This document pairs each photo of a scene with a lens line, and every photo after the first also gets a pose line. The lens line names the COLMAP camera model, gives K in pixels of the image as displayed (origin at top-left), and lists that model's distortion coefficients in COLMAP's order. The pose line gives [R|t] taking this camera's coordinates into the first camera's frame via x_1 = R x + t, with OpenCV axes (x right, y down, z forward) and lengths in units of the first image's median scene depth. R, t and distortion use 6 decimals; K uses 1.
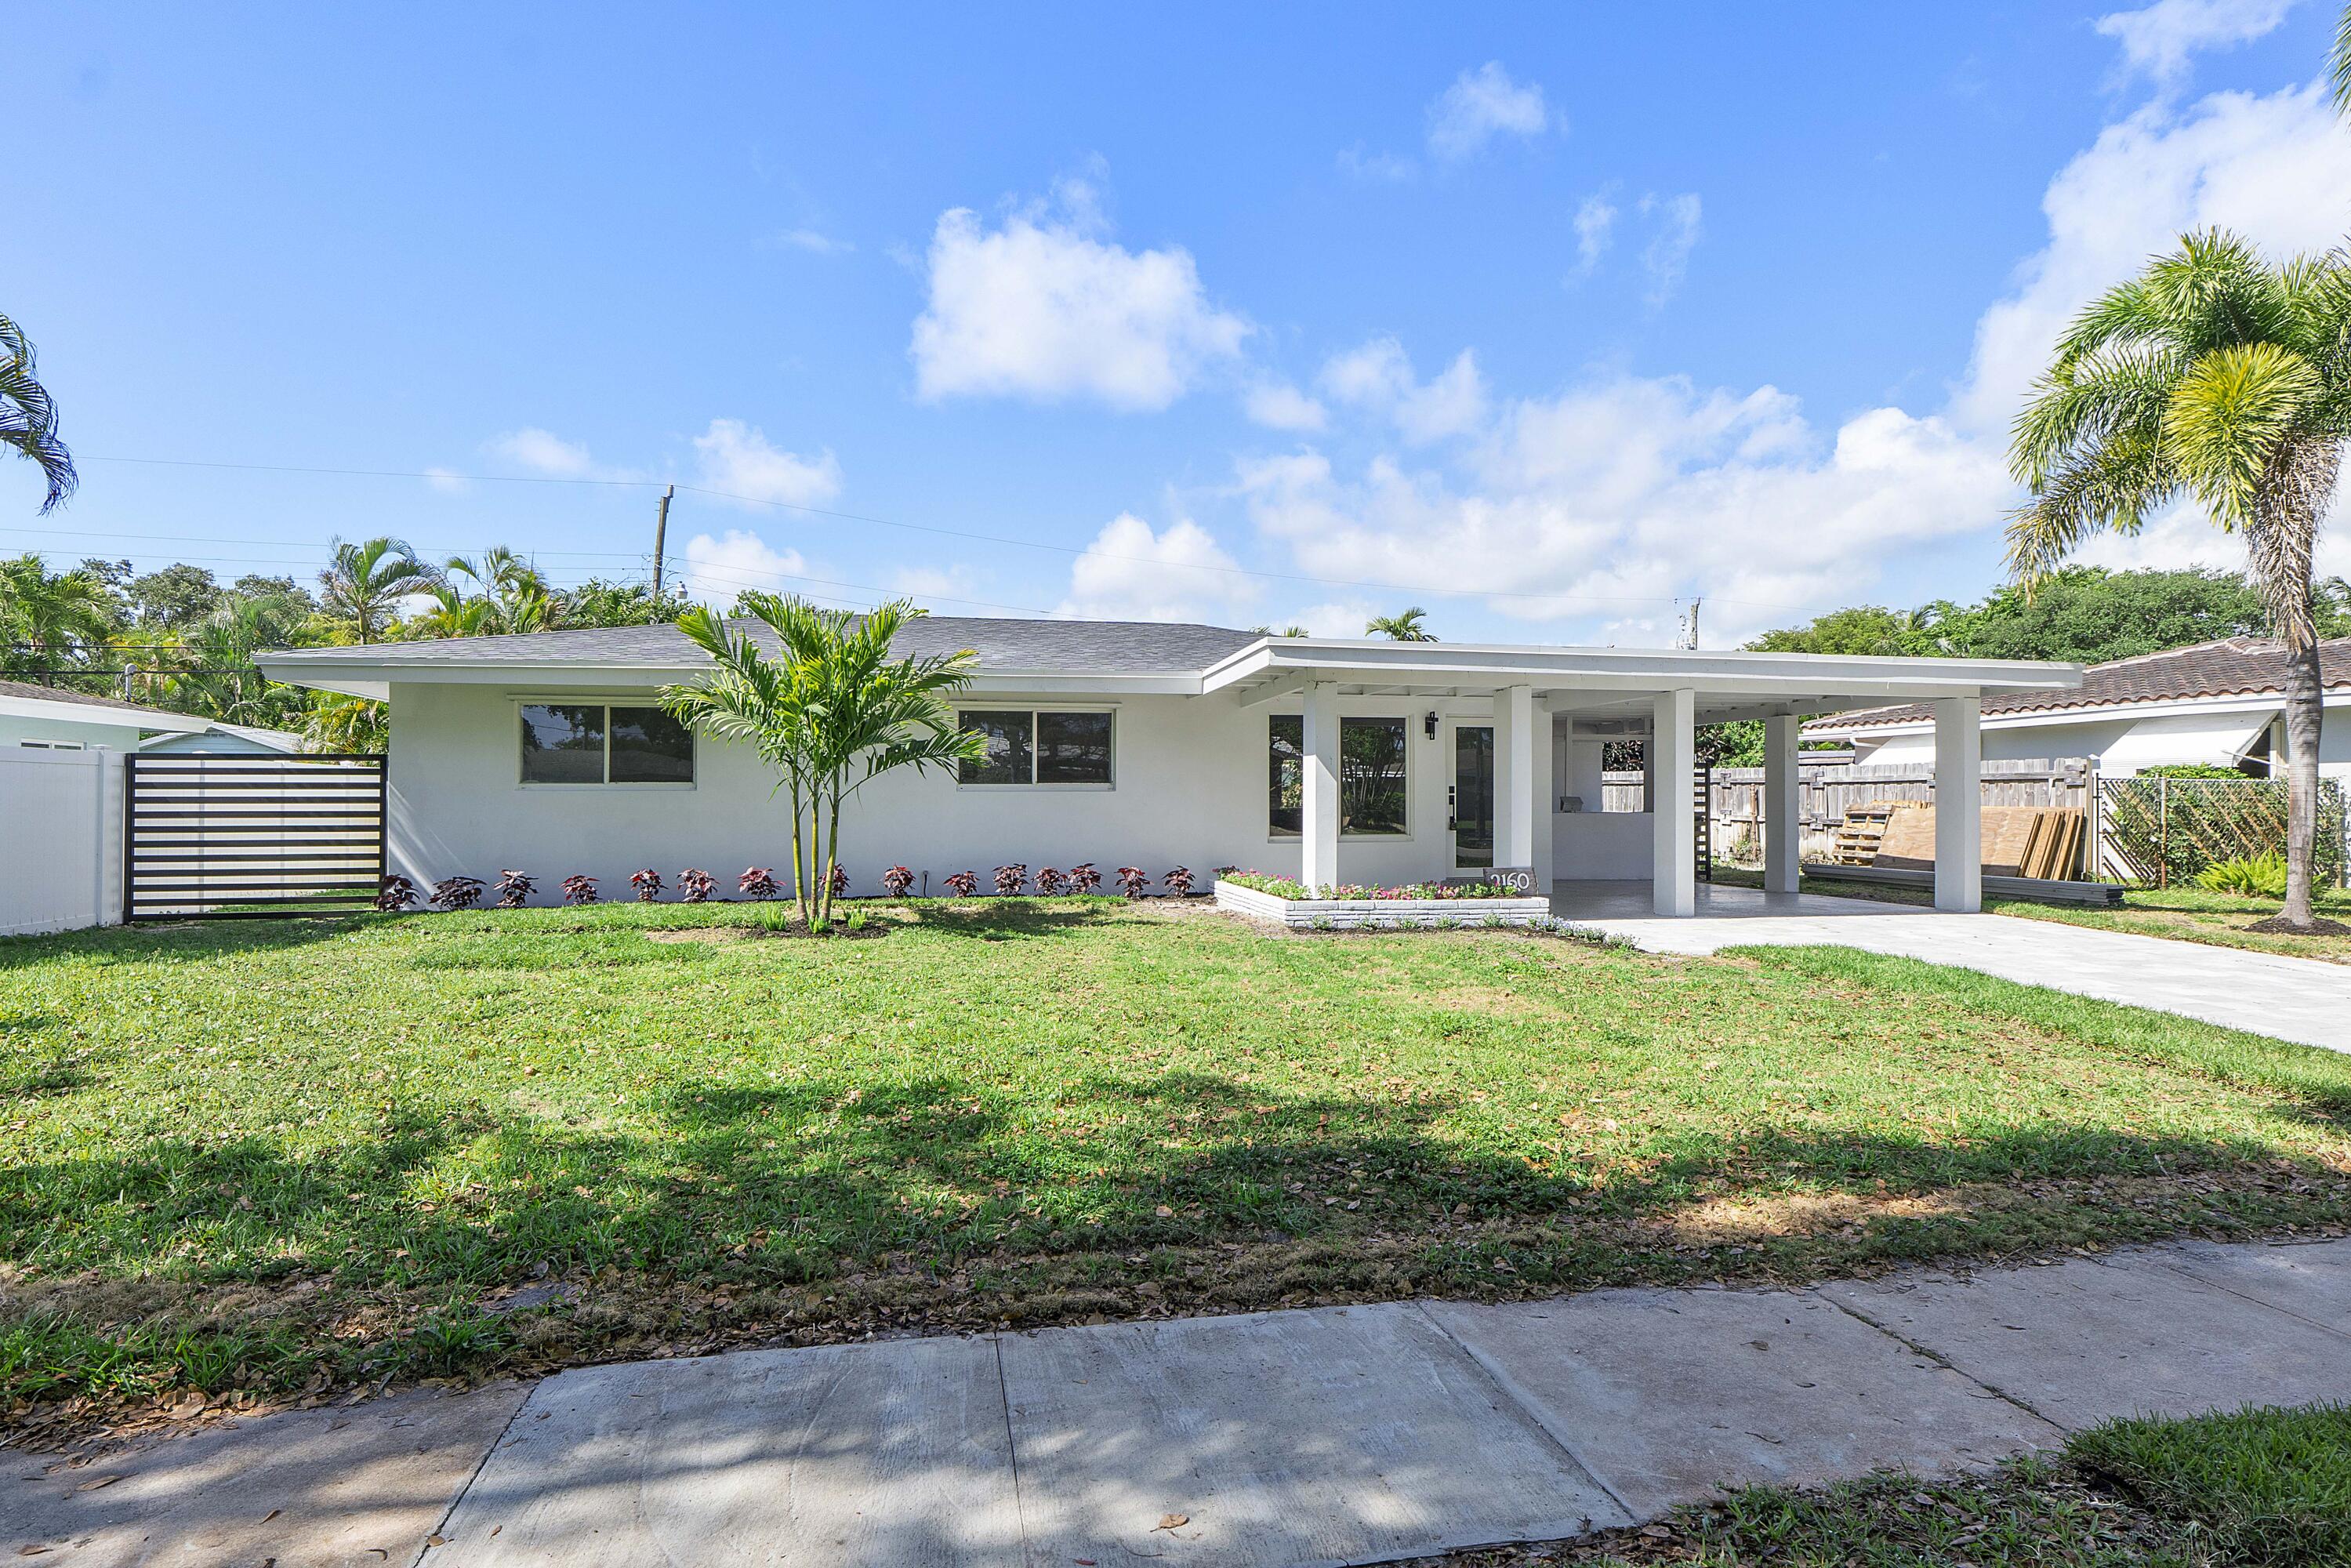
lens RADIAL K [[1271.8, 0, 1176.0], [0, 1271.8, 789.4], [0, 0, 1]] dist [0.001154, 0.001149]
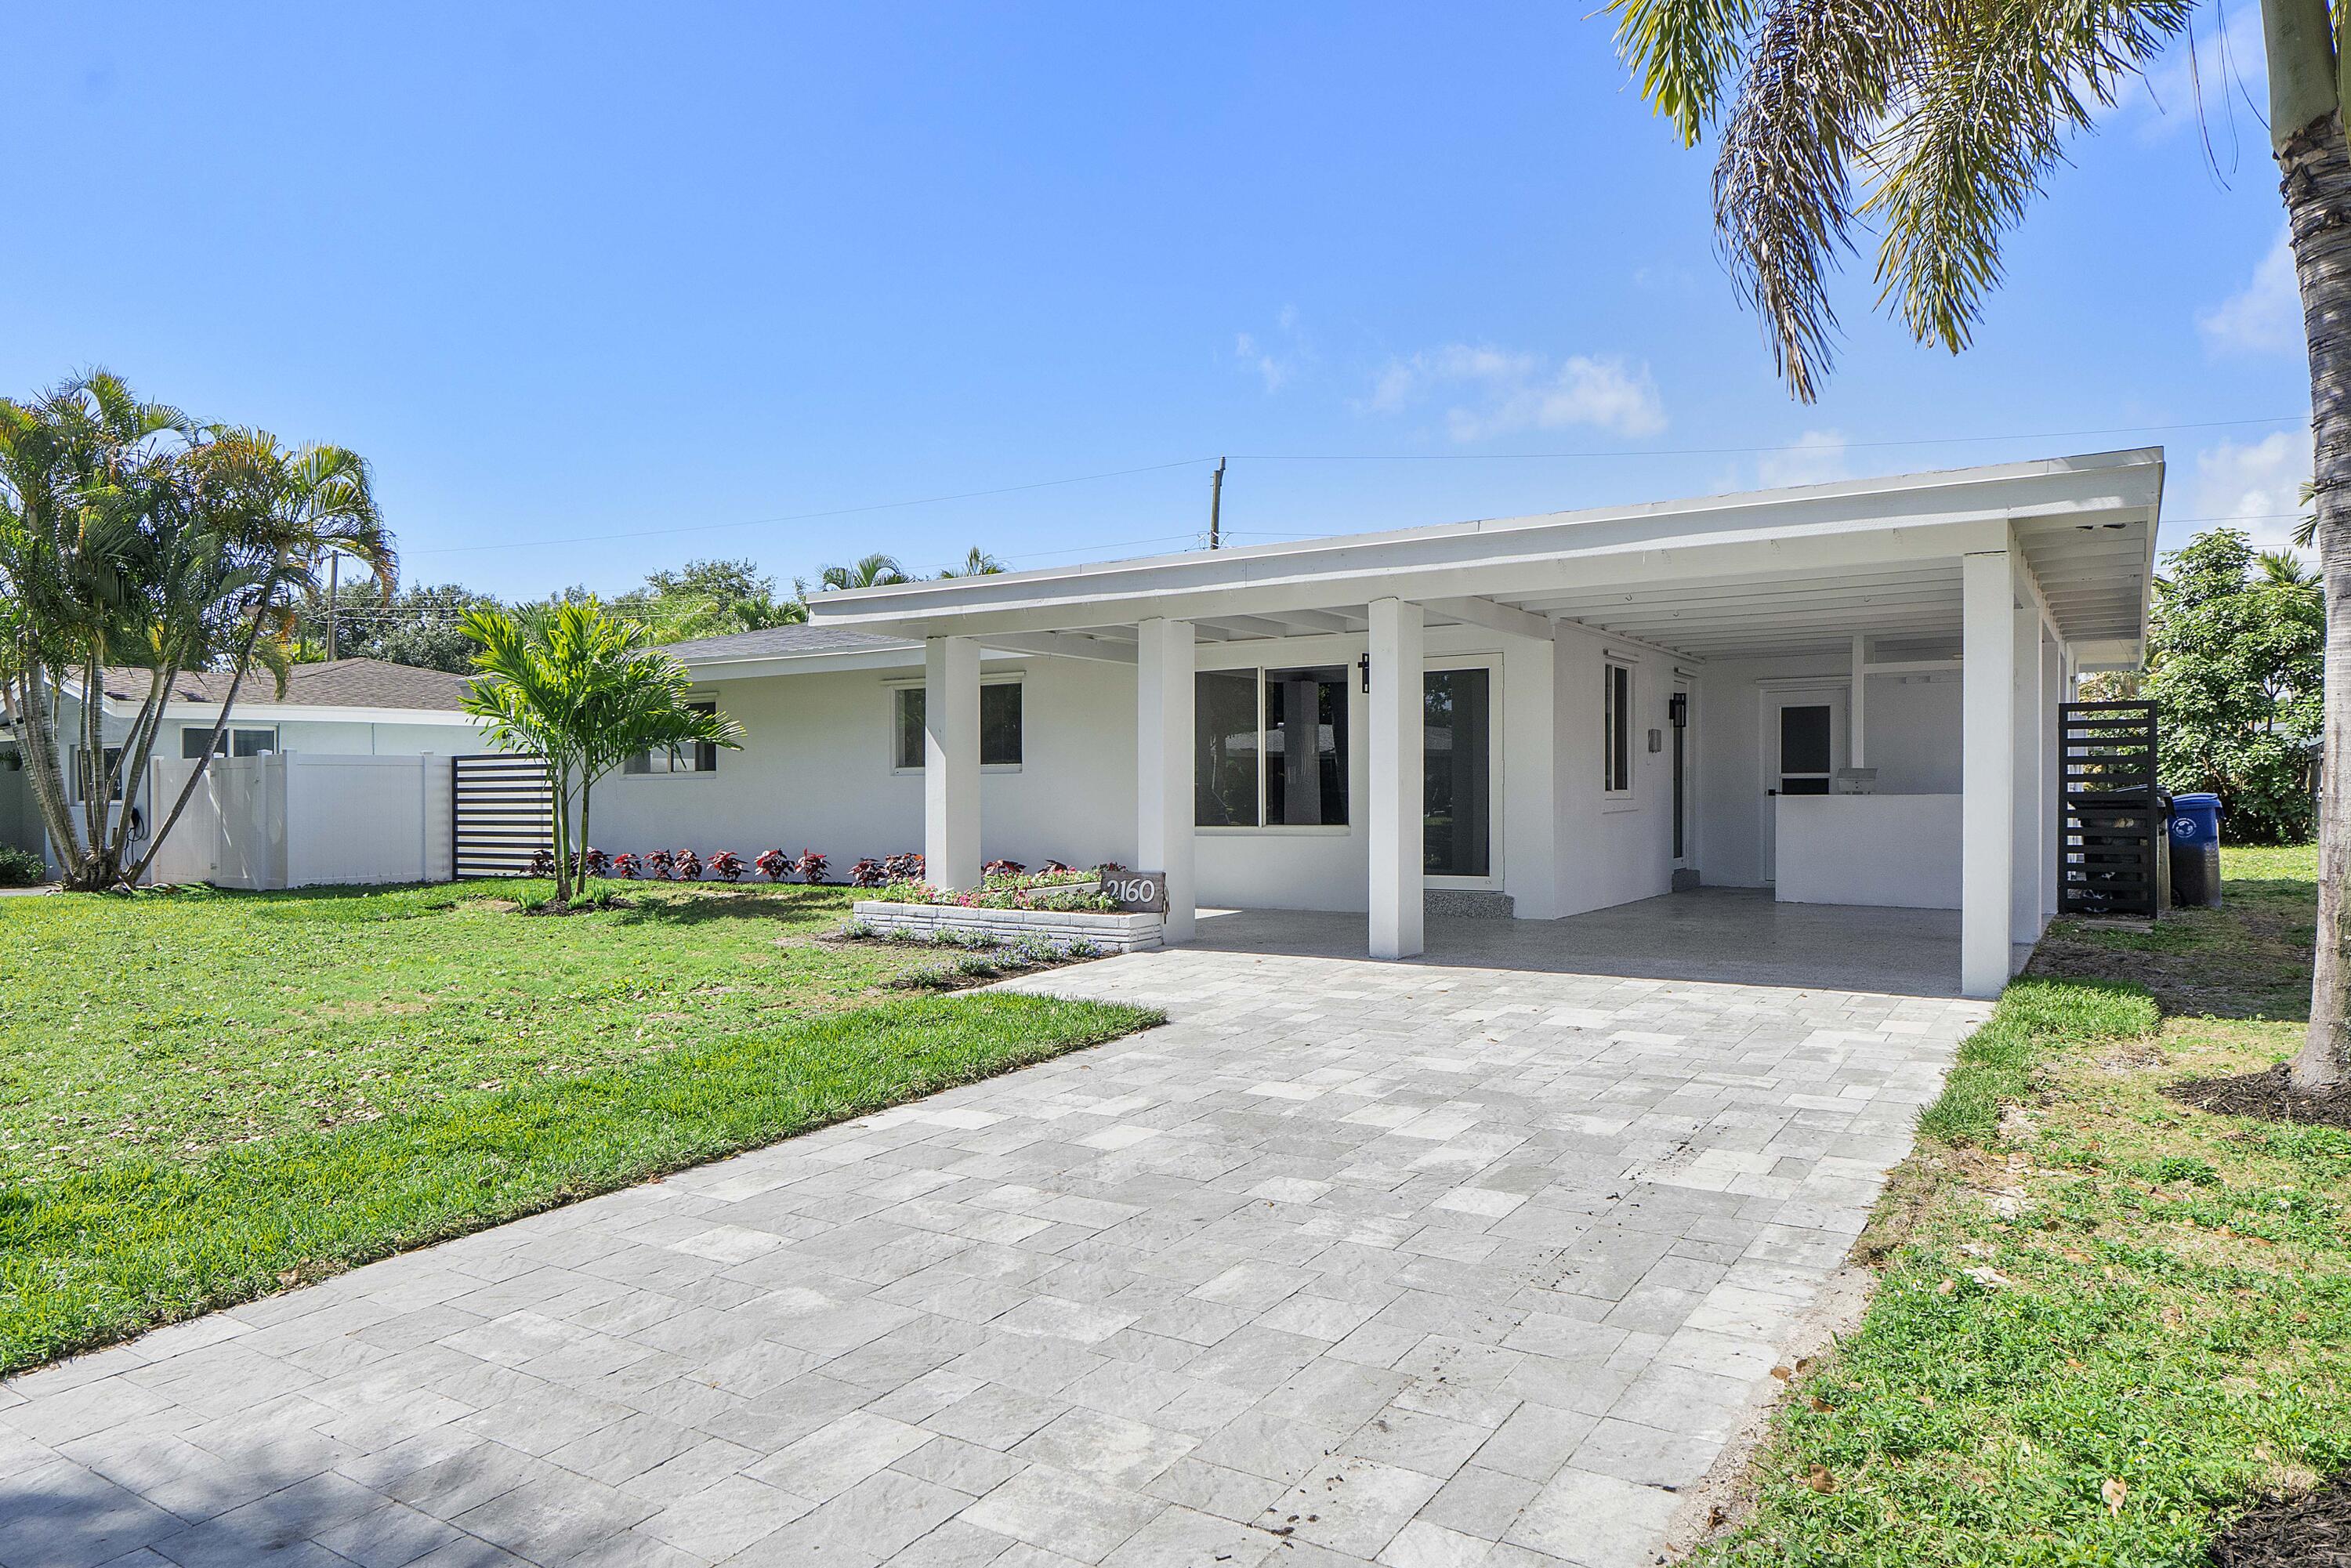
lens RADIAL K [[1476.0, 0, 1183.1], [0, 1476.0, 777.2], [0, 0, 1]] dist [-0.002505, 0.000194]
pose [[0.720220, -0.012493, -0.693633, 0.700287], [0.016134, 0.999869, -0.001256, 0.007440], [0.693558, -0.010286, 0.720327, 0.336842]]
